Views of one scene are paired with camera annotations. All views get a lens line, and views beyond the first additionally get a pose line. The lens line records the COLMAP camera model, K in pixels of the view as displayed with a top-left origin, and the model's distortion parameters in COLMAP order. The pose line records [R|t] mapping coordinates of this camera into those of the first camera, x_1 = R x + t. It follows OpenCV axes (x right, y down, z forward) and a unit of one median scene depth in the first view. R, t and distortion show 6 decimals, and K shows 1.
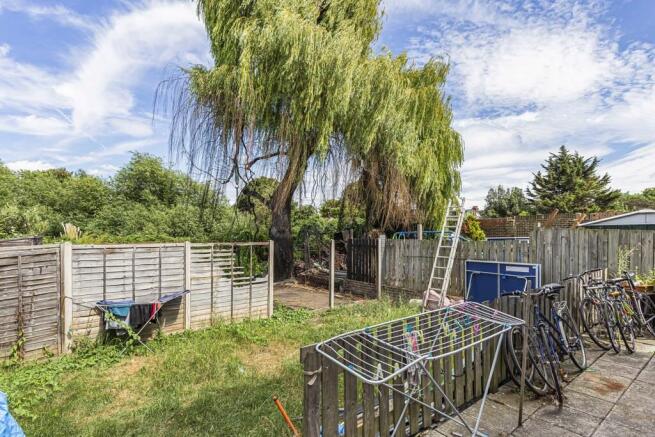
lens RADIAL K [[304.4, 0, 349.9], [0, 304.4, 220.5], [0, 0, 1]] dist [0.002560, -0.000088]
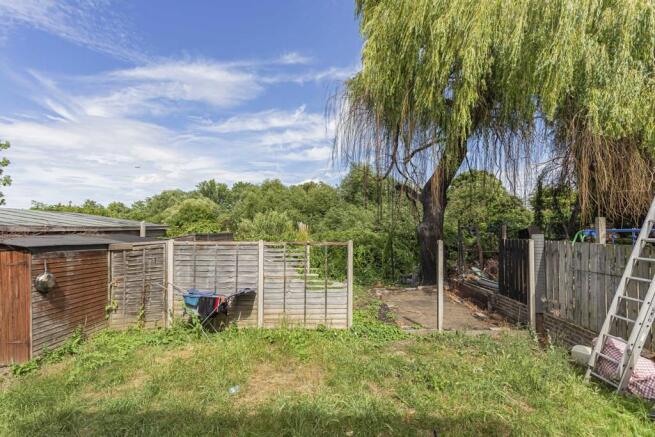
lens RADIAL K [[304.4, 0, 349.9], [0, 304.4, 220.5], [0, 0, 1]] dist [0.002560, -0.000088]
pose [[0.779288, -0.015879, -0.626465, 0.314085], [0.023911, 0.999704, 0.004404, 0.004406], [0.626210, -0.018411, 0.779437, 0.354688]]
